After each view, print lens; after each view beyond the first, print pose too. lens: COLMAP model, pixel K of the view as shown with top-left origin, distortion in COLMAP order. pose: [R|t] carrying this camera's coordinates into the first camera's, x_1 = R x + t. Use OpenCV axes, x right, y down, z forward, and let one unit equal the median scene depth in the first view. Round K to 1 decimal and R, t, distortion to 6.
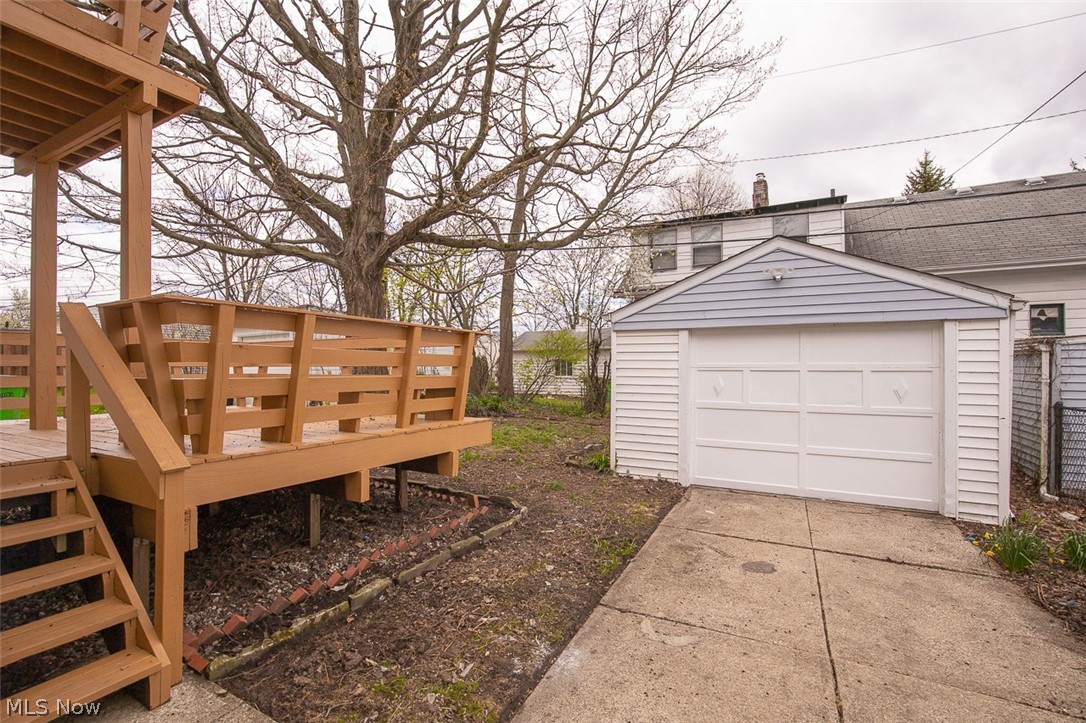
lens RADIAL K [[495.5, 0, 547.2], [0, 495.5, 365.8], [0, 0, 1]] dist [-0.011470, -0.000011]
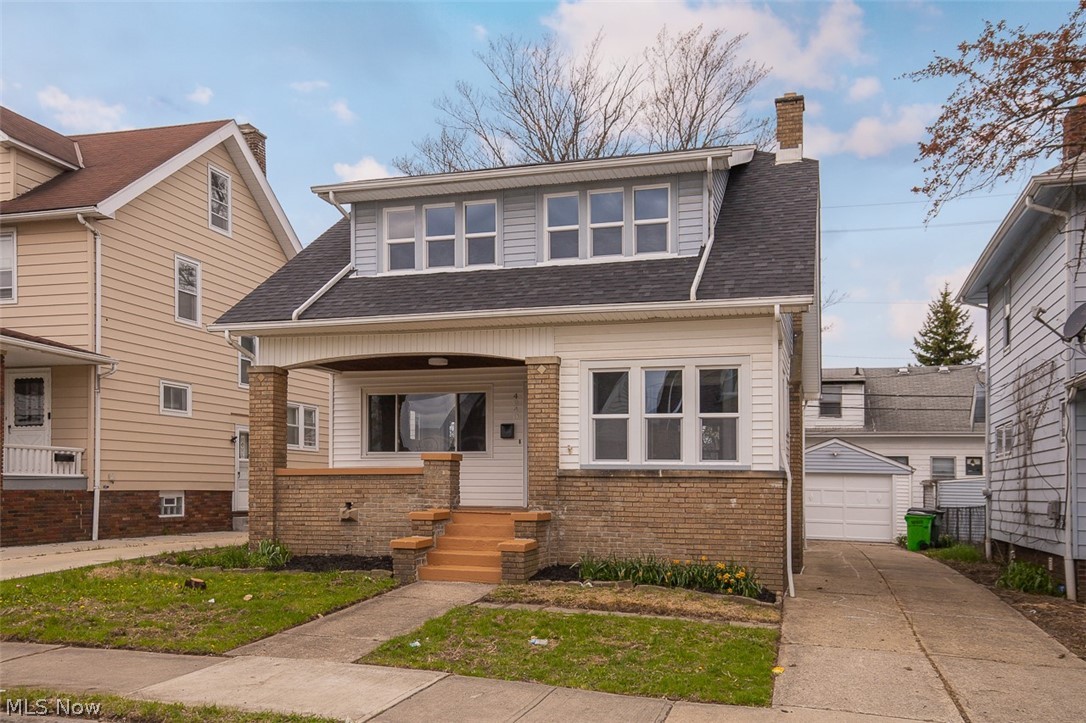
lens RADIAL K [[938.3, 0, 543.0], [0, 938.3, 361.5], [0, 0, 1]] dist [0.009331, 0.004231]
pose [[0.982420, 0.044683, 0.181259, -1.088612], [-0.019841, 0.990426, -0.136615, 0.023706], [-0.185628, 0.130616, 0.973900, -1.997350]]
